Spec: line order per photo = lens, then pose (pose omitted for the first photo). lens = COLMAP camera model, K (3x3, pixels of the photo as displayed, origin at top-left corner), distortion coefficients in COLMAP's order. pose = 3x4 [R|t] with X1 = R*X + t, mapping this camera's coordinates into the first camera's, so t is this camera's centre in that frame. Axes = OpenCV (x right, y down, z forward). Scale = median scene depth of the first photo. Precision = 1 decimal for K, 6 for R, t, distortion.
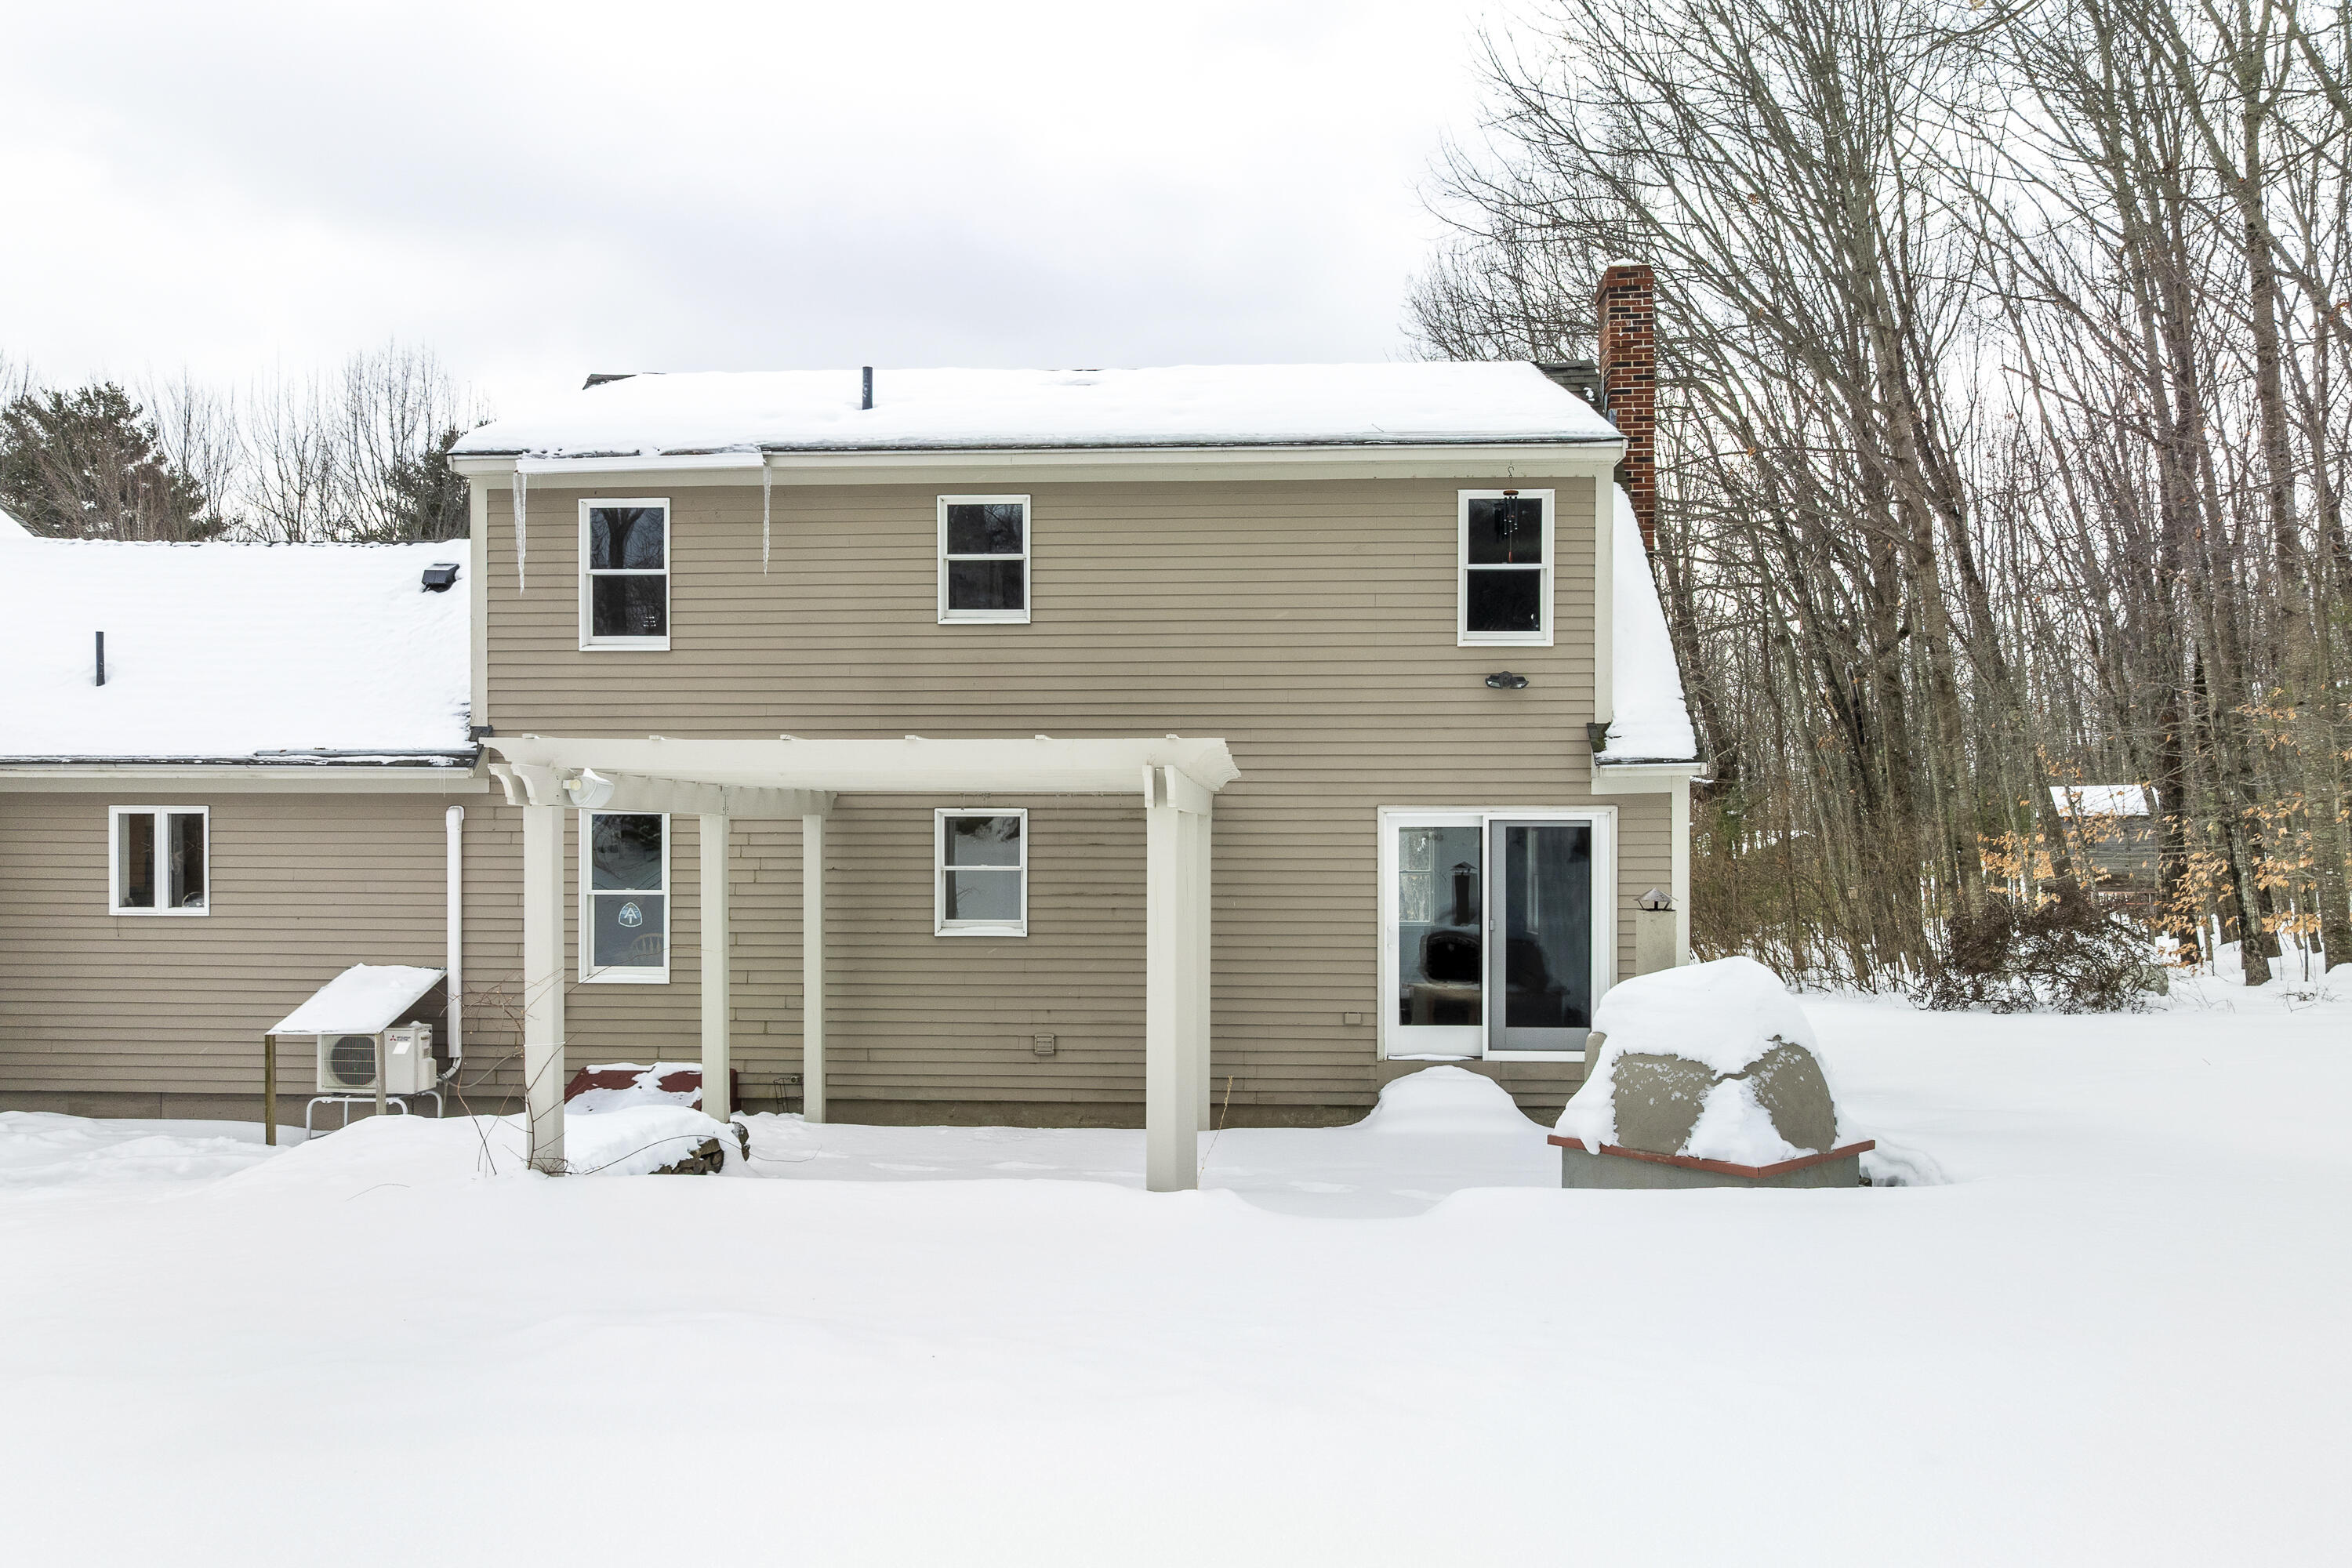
lens RADIAL K [[1691.5, 0, 1177.0], [0, 1691.5, 823.1], [0, 0, 1]] dist [-0.005174, -0.005508]
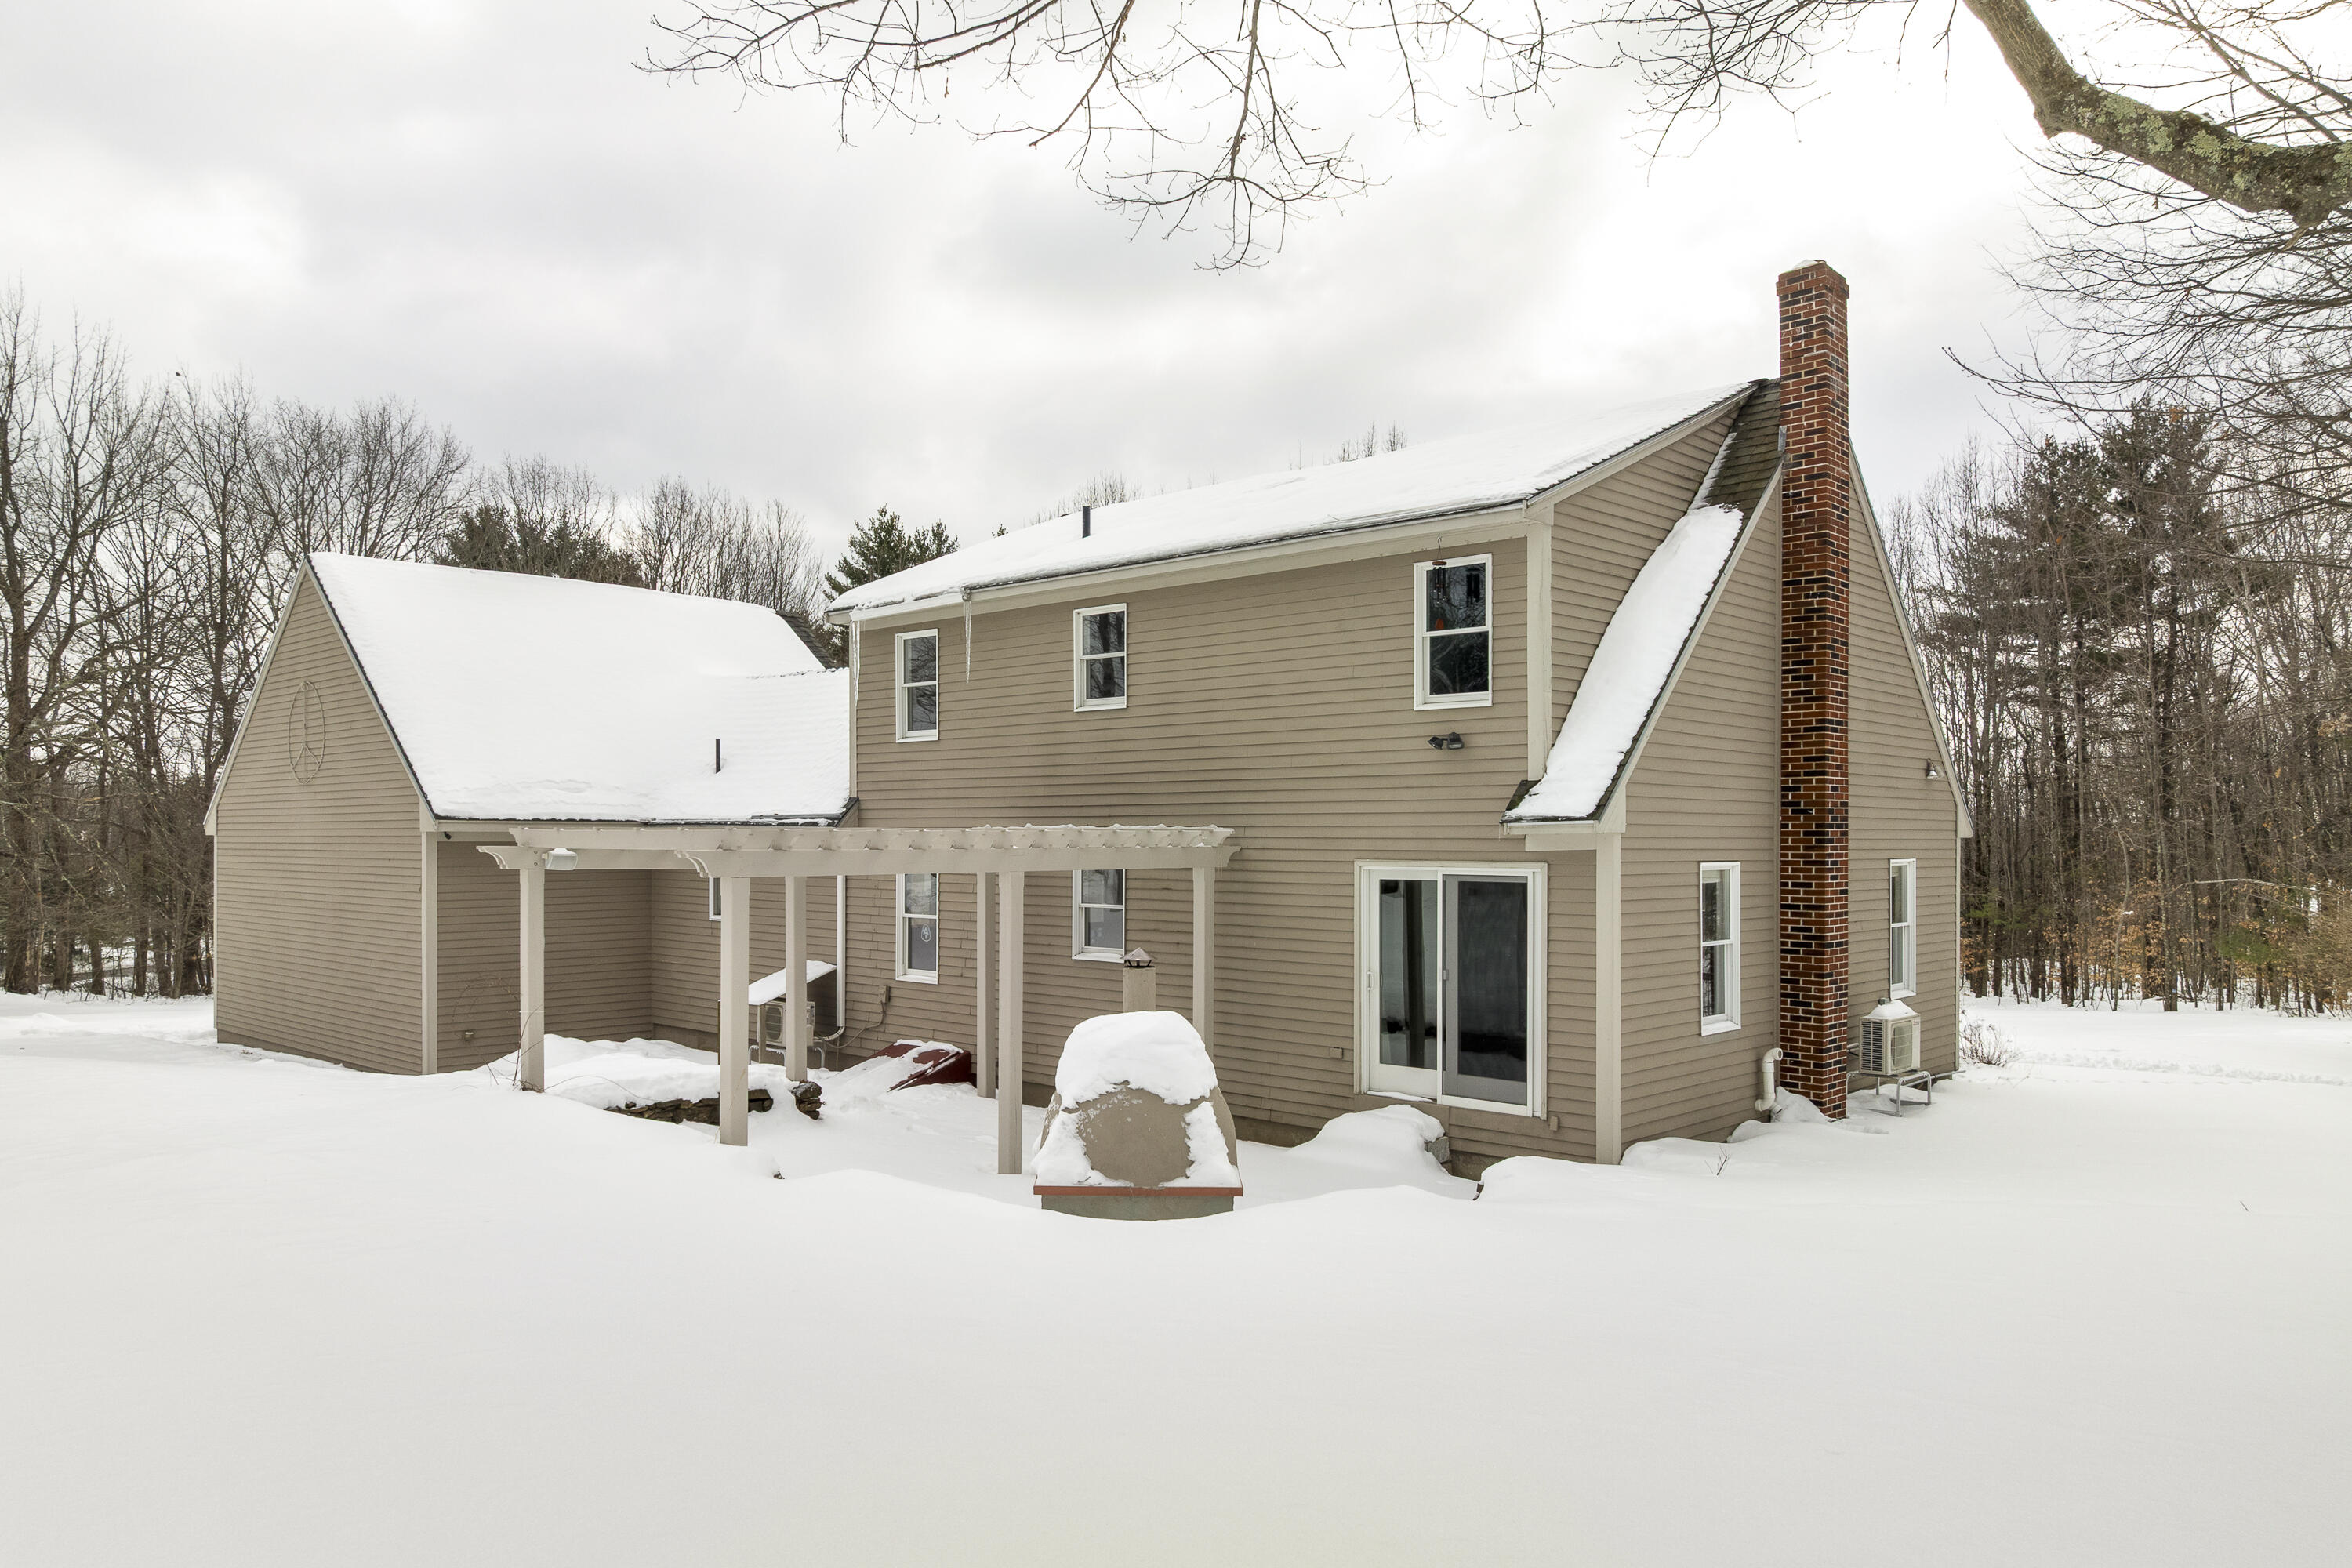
lens RADIAL K [[1624.9, 0, 1175.1], [0, 1624.9, 827.2], [0, 0, 1]] dist [0.002218, -0.000223]
pose [[0.765103, -0.002298, -0.643904, 0.707009], [-0.002661, 0.999974, -0.006730, -0.024067], [0.643902, 0.006862, 0.765077, 0.122124]]
